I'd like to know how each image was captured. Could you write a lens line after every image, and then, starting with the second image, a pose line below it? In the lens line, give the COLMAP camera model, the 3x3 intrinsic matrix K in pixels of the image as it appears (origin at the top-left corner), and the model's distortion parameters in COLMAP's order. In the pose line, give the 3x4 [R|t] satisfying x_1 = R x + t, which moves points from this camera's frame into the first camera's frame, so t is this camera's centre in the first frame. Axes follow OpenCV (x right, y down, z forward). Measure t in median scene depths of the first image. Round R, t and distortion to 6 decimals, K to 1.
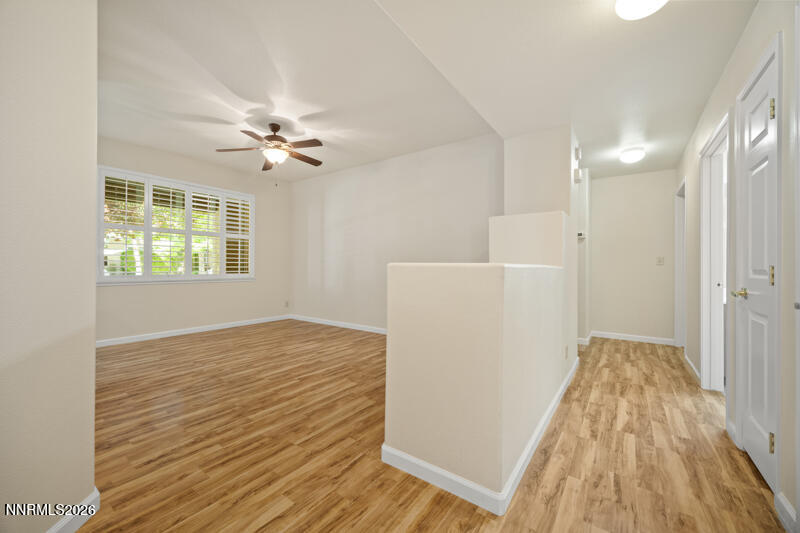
lens RADIAL K [[314.2, 0, 399.8], [0, 314.2, 270.2], [0, 0, 1]] dist [-0.019096, 0.000060]
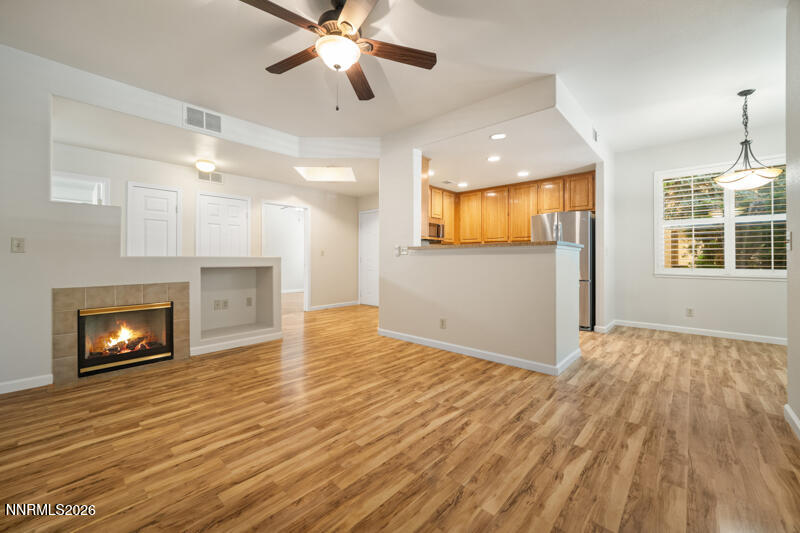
lens RADIAL K [[320.8, 0, 395.1], [0, 320.8, 262.5], [0, 0, 1]] dist [-0.000618, 0.000166]
pose [[-0.991344, -0.009481, 0.130946, -0.627713], [-0.006536, 0.999716, 0.022903, -0.020155], [-0.131126, 0.021849, -0.991125, 1.689364]]
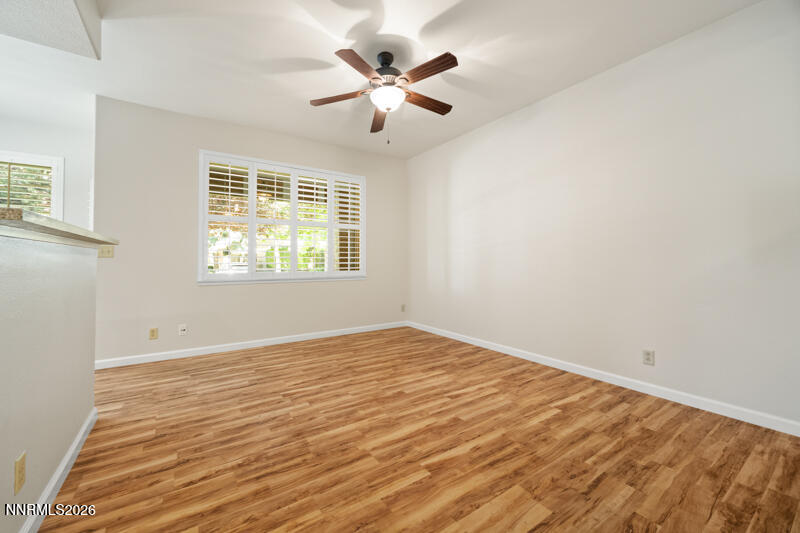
lens RADIAL K [[320.8, 0, 395.1], [0, 320.8, 262.5], [0, 0, 1]] dist [-0.000618, 0.000166]
pose [[0.934127, -0.008537, -0.356838, -0.151295], [0.005425, 0.999938, -0.009721, -0.004345], [0.356899, 0.007145, 0.934116, 0.397065]]
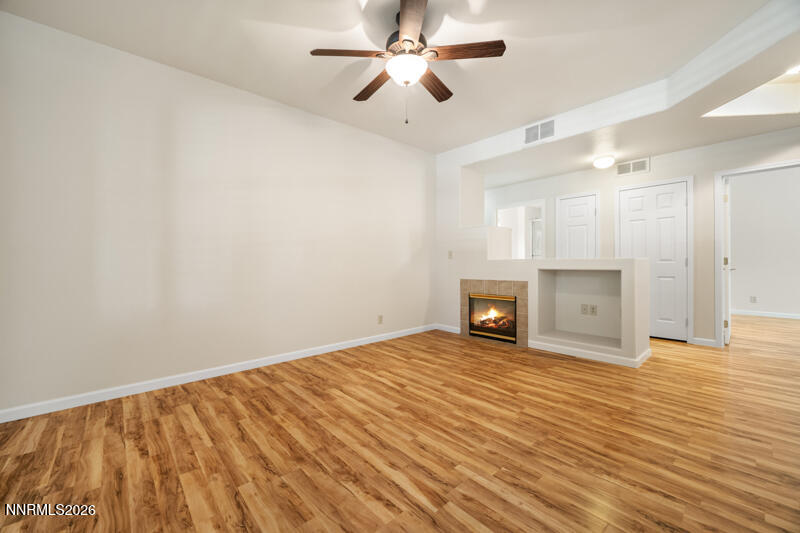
lens RADIAL K [[320.8, 0, 395.1], [0, 320.8, 262.5], [0, 0, 1]] dist [-0.000618, 0.000166]
pose [[0.227016, -0.010680, 0.973833, -1.081735], [0.017957, 0.999816, 0.006779, -0.015512], [-0.973726, 0.015948, 0.227165, 0.970642]]
